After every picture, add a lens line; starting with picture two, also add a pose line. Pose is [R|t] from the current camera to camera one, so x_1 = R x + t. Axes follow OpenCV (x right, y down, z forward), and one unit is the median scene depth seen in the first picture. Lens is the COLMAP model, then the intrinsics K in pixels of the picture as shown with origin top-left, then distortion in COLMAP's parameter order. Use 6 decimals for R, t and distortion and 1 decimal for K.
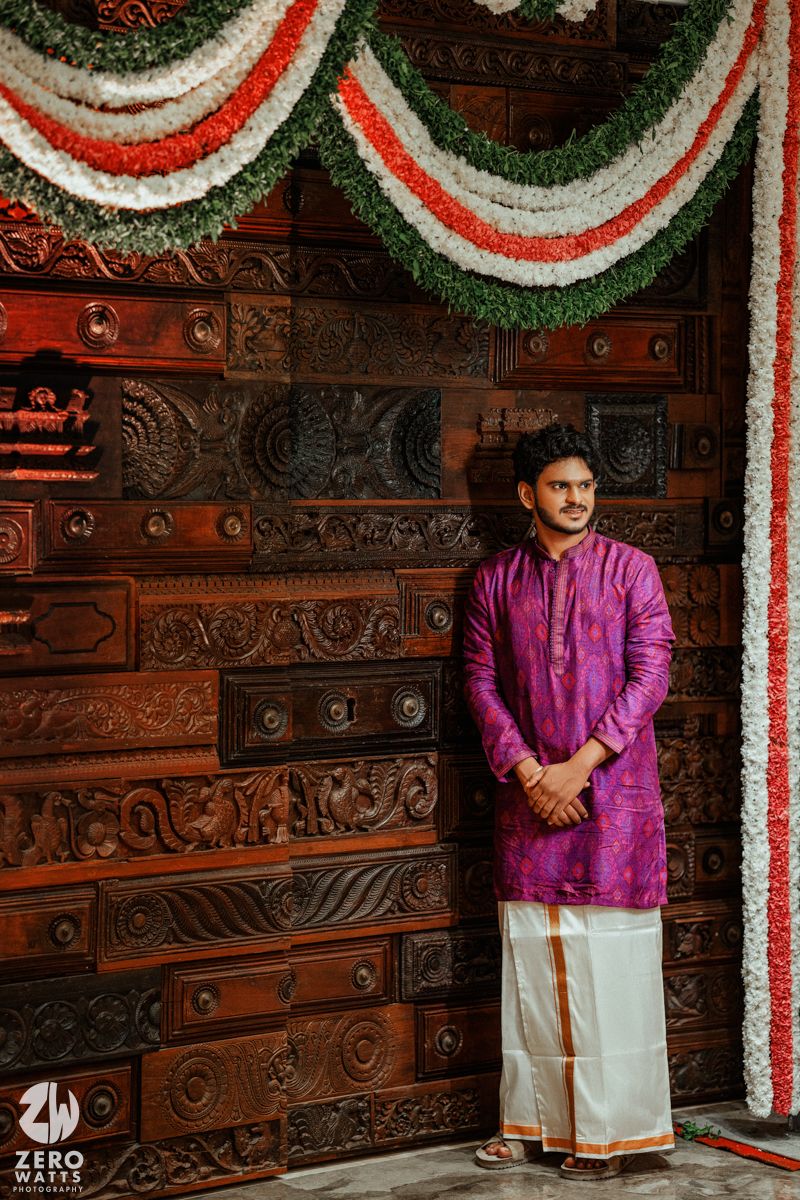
lens RADIAL K [[2968.1, 0, 401.8], [0, 2968.1, 599.9], [0, 0, 1]] dist [0.735581, 0.000000]
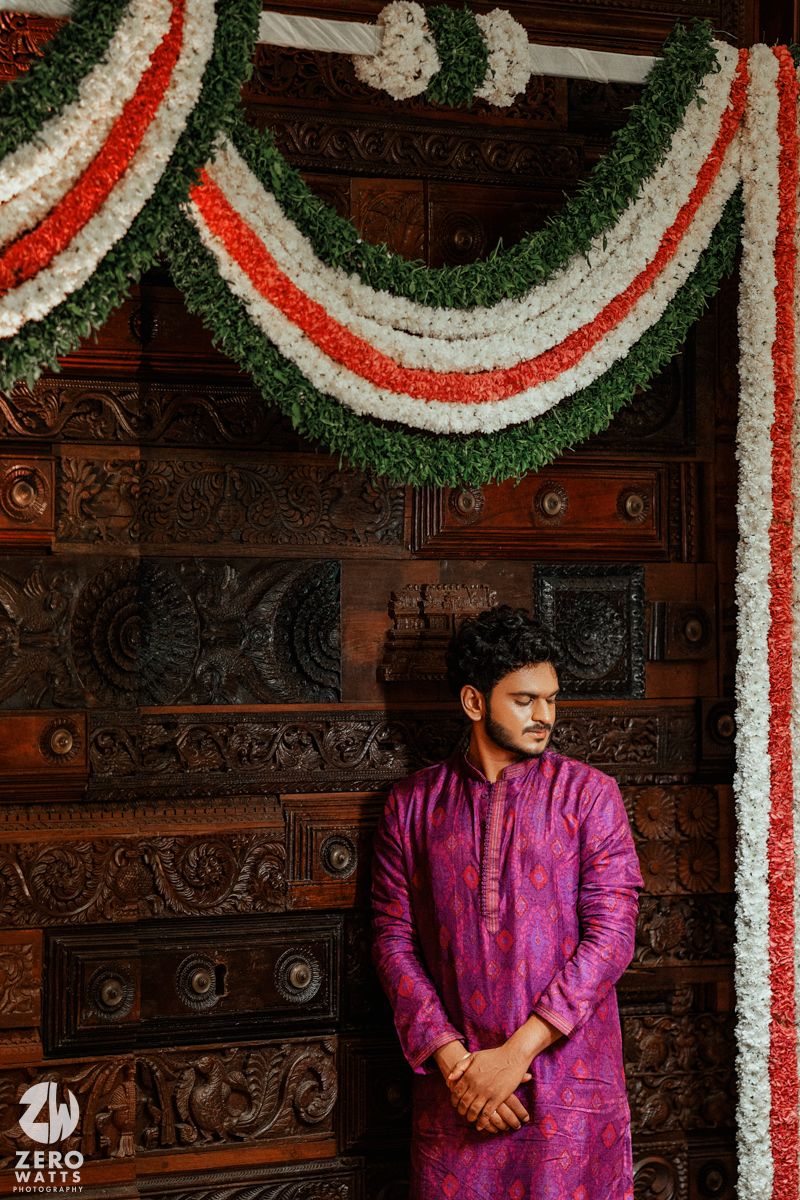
lens RADIAL K [[4372.3, 0, 399.5], [0, 4372.3, 598.9], [0, 0, 1]] dist [0.649744, 0.000000]
pose [[0.999965, -0.003564, -0.007629, 0.037756], [0.003194, 0.998842, -0.047998, -0.006437], [0.007792, 0.047972, 0.998818, -0.134846]]
